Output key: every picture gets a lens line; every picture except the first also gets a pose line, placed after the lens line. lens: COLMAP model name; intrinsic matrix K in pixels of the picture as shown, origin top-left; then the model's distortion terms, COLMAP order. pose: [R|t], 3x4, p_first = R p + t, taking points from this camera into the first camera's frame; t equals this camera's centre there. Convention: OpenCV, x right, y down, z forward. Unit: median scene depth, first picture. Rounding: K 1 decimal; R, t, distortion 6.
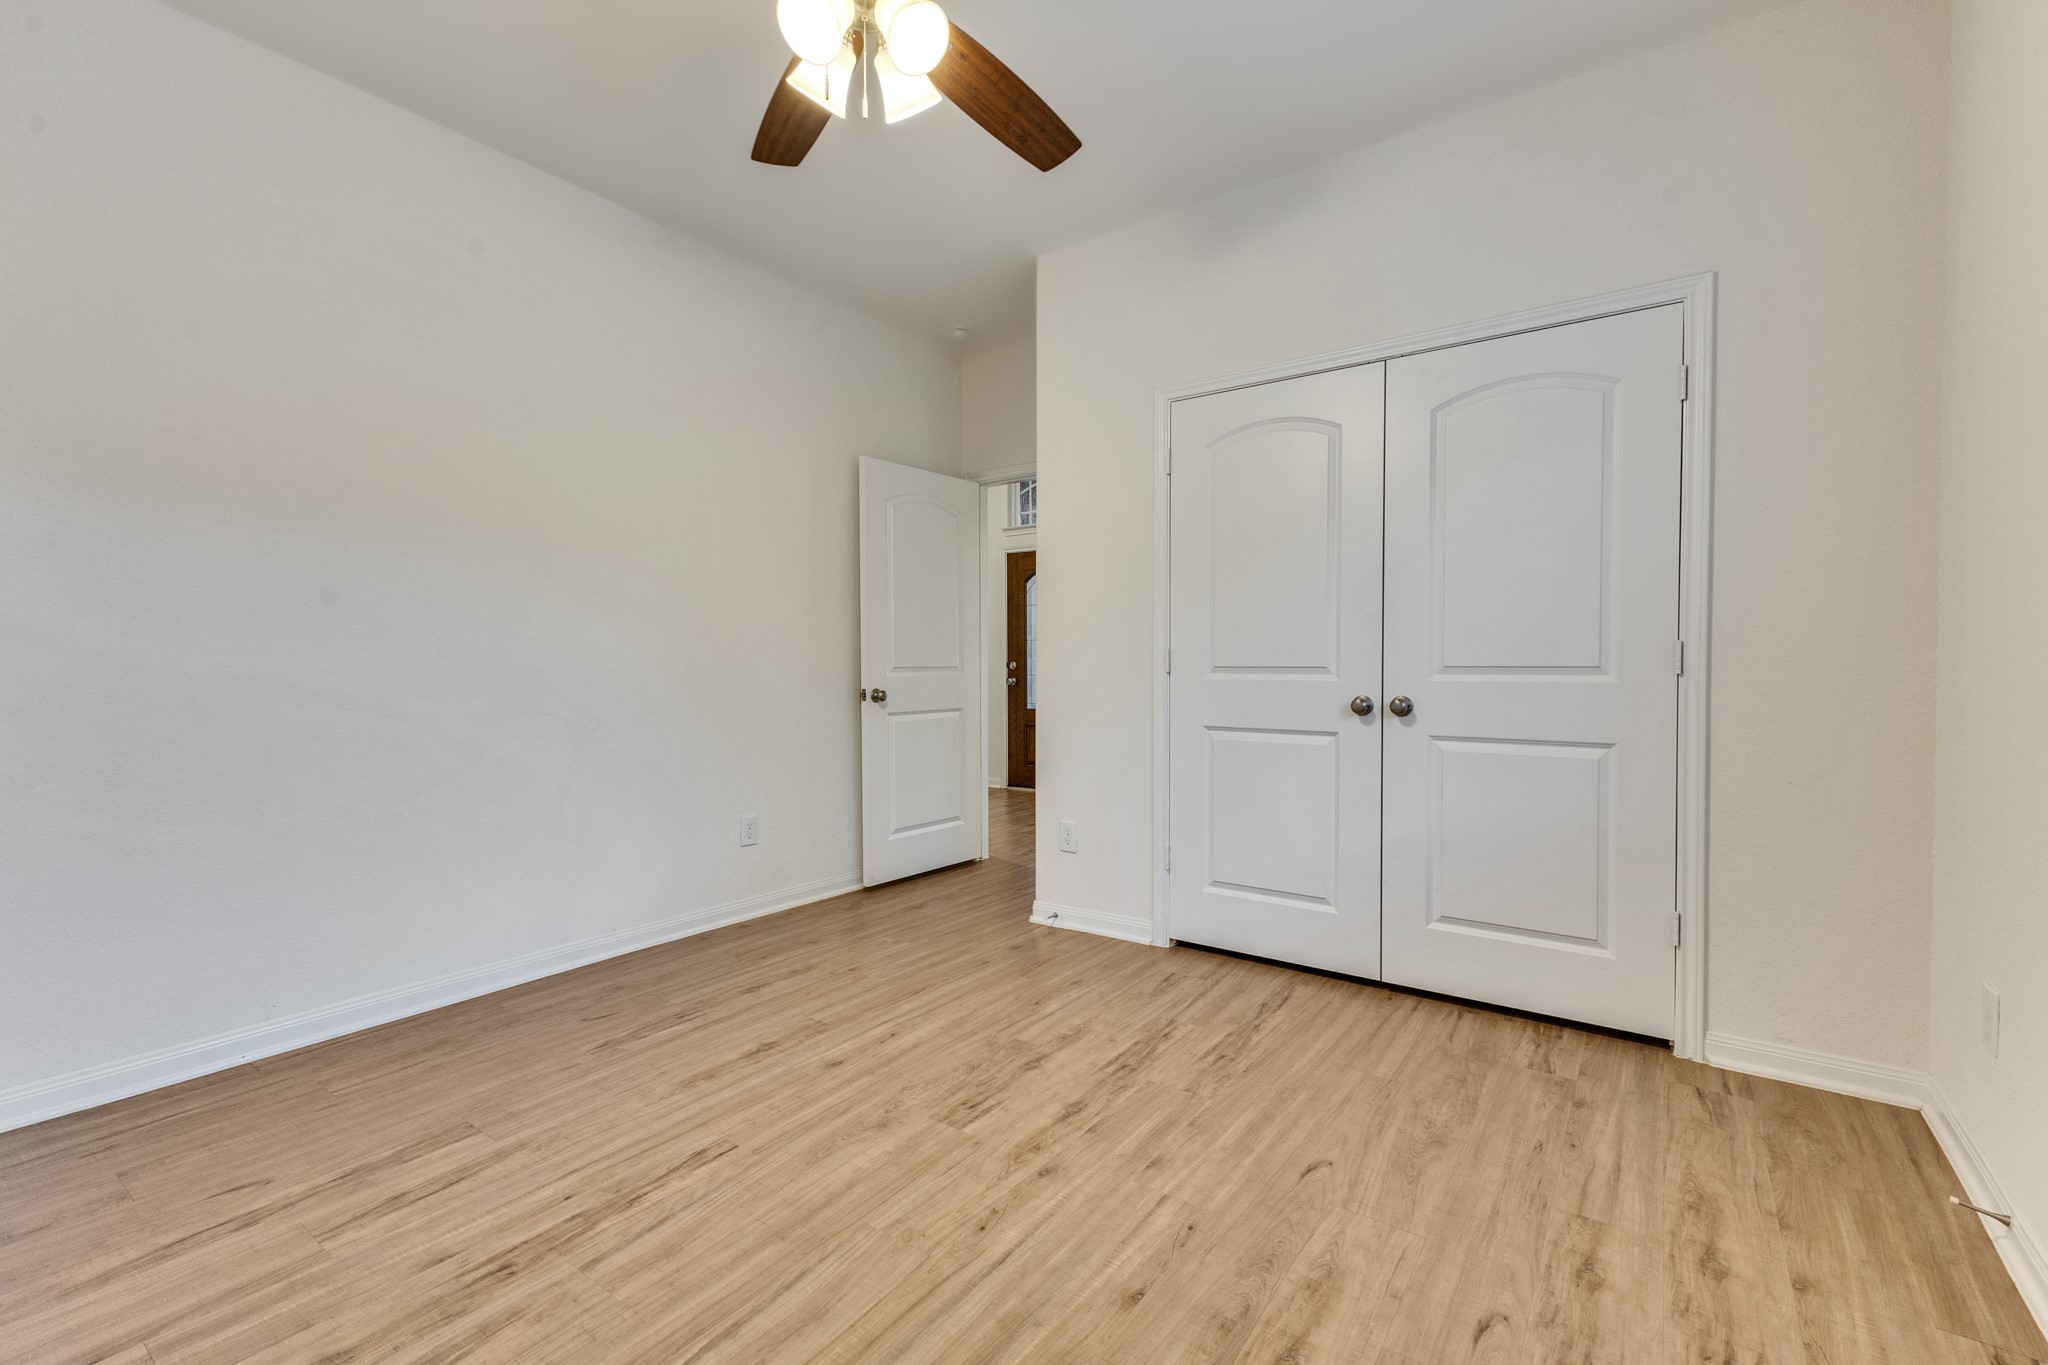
lens RADIAL K [[881.7, 0, 1024.4], [0, 881.7, 675.7], [0, 0, 1]] dist [0.014071, -0.003236]
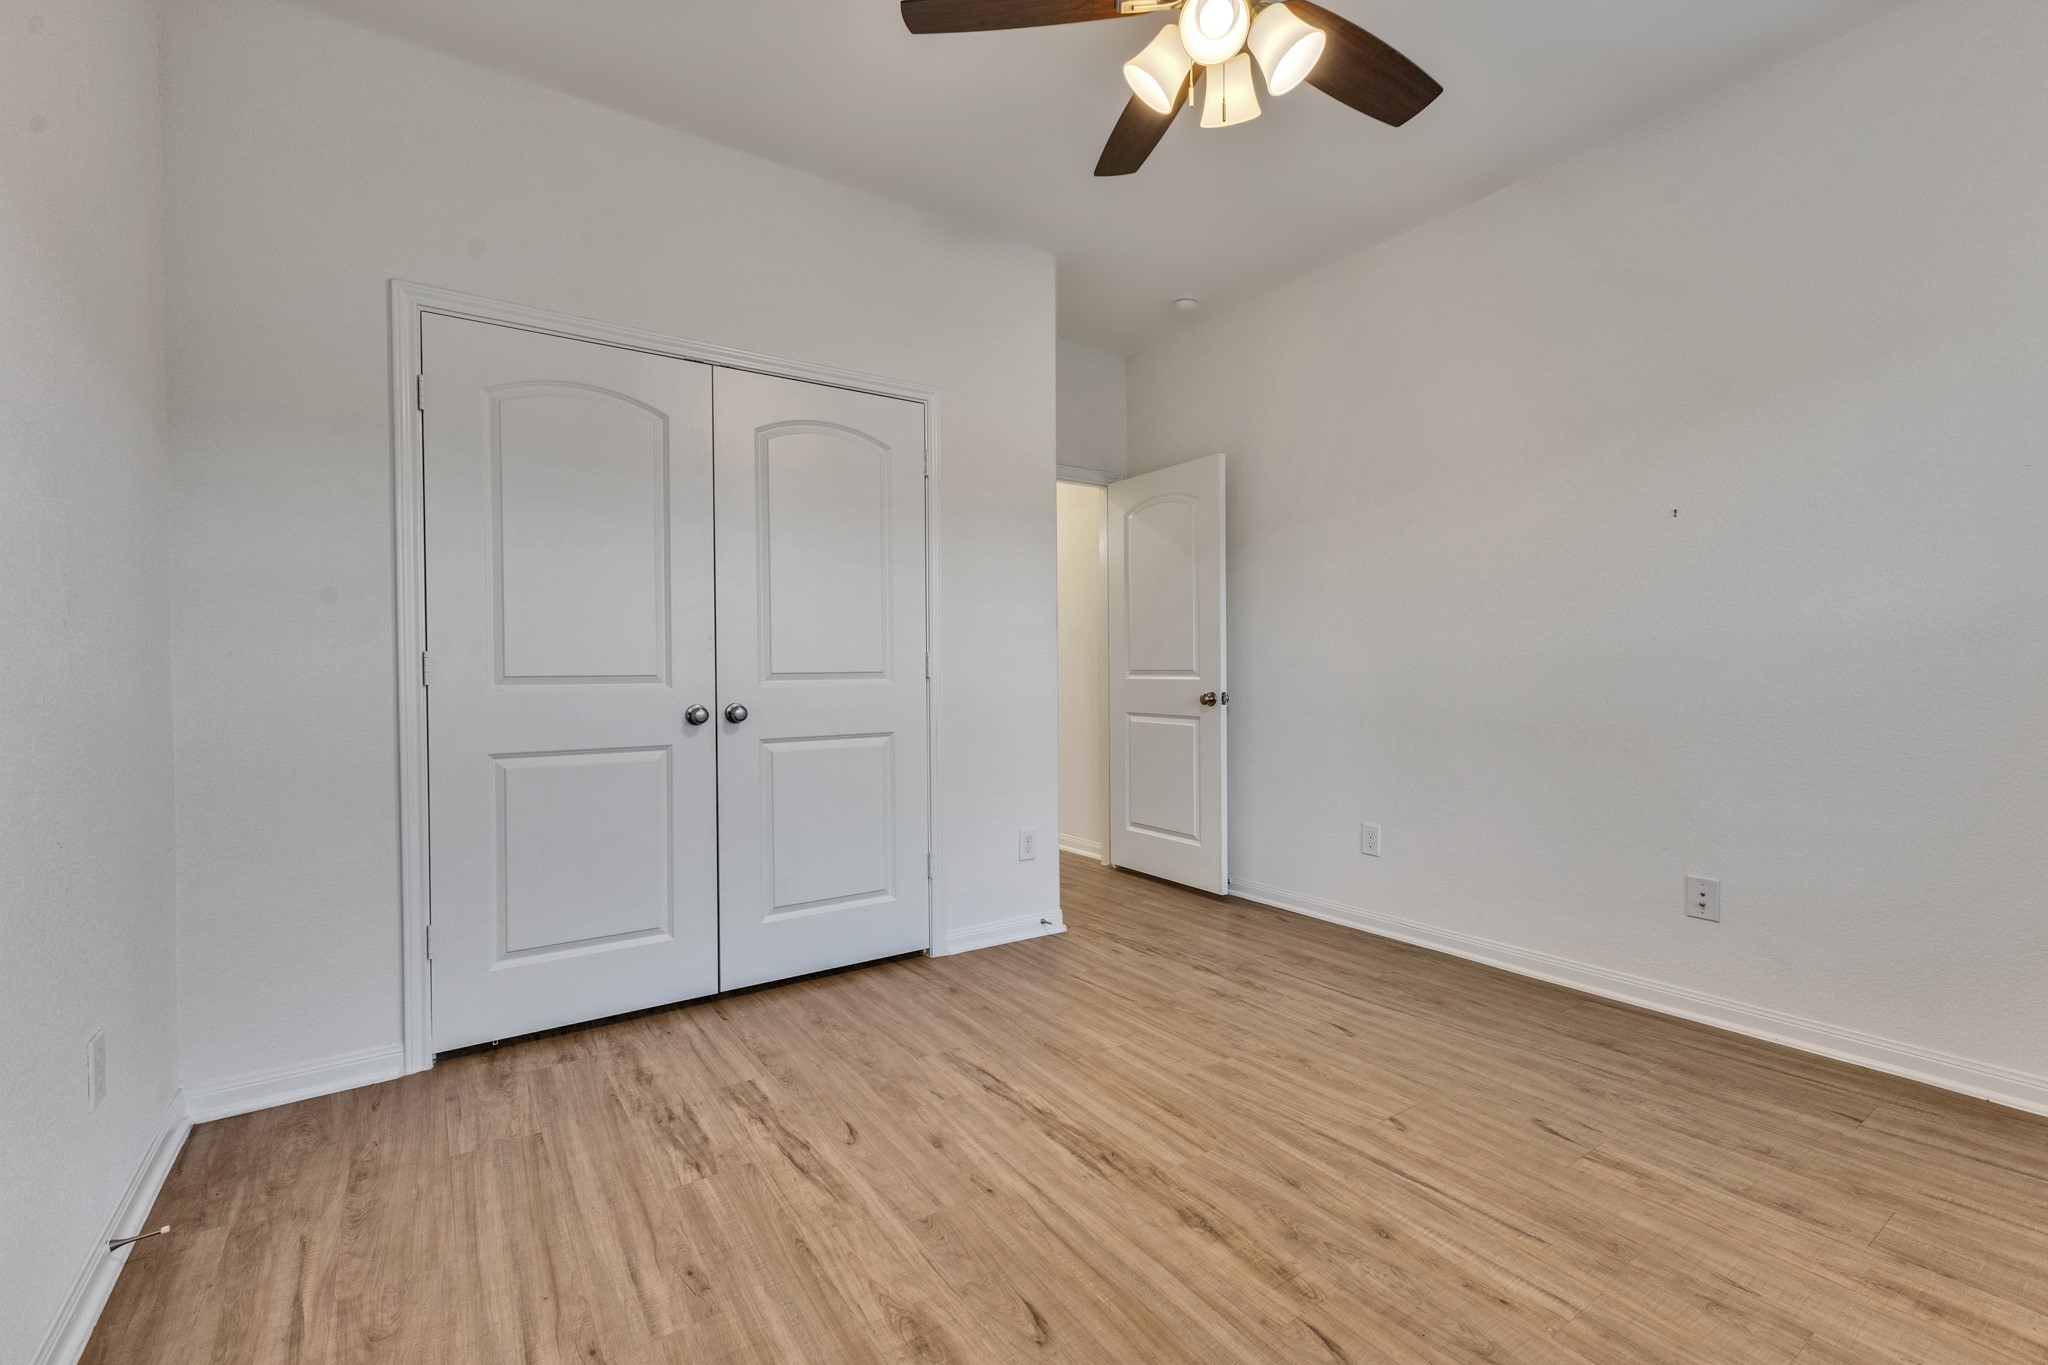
lens RADIAL K [[924.0, 0, 1027.4], [0, 924.0, 675.5], [0, 0, 1]] dist [0.014881, -0.000300]
pose [[0.296779, -0.007878, 0.954914, -0.489218], [0.020283, 0.999792, 0.001944, -0.003477], [-0.954731, 0.018792, 0.296877, 0.364336]]
